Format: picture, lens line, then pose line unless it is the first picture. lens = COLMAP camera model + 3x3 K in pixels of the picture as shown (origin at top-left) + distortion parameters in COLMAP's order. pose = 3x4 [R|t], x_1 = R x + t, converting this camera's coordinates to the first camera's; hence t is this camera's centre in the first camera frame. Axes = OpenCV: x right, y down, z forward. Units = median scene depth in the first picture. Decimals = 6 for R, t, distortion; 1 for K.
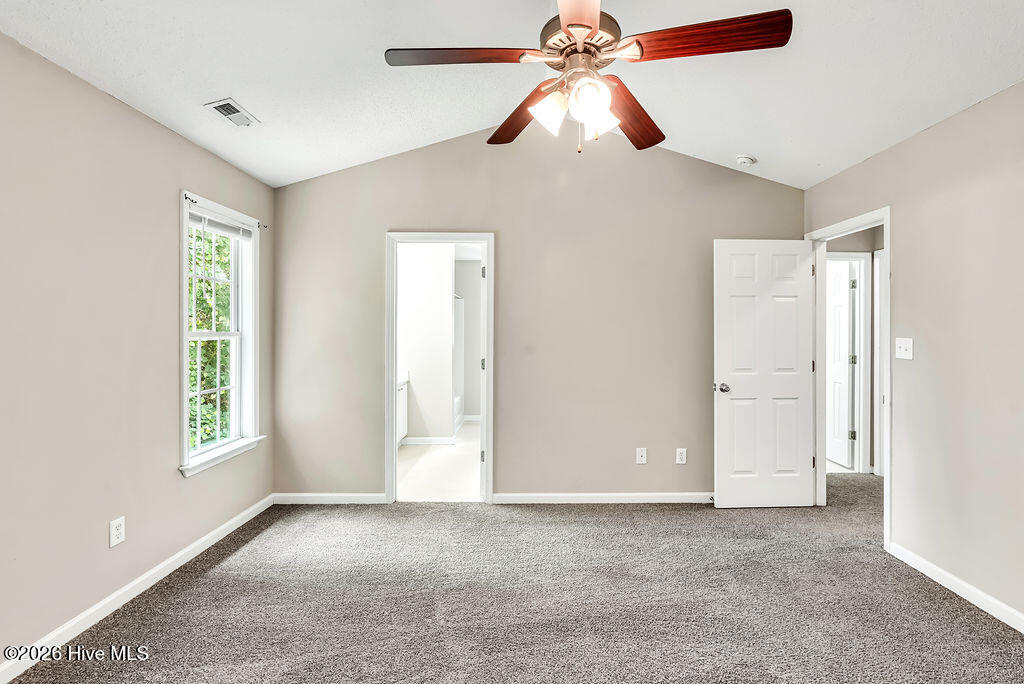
lens RADIAL K [[491.1, 0, 513.2], [0, 491.1, 338.8], [0, 0, 1]] dist [-0.003953, 0.000561]
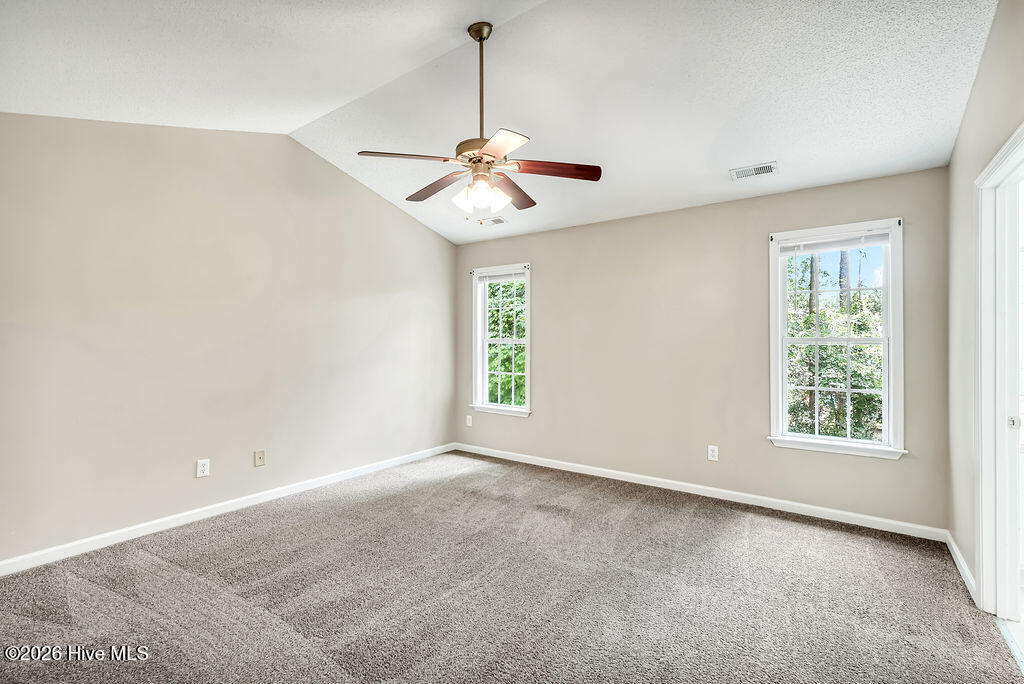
lens RADIAL K [[465.8, 0, 512.1], [0, 465.8, 347.8], [0, 0, 1]] dist [-0.001371, 0.000382]
pose [[-0.564271, -0.001049, -0.825589, 0.674359], [-0.008822, 0.999950, 0.004760, 0.009302], [0.825542, 0.009969, -0.564252, 0.965124]]
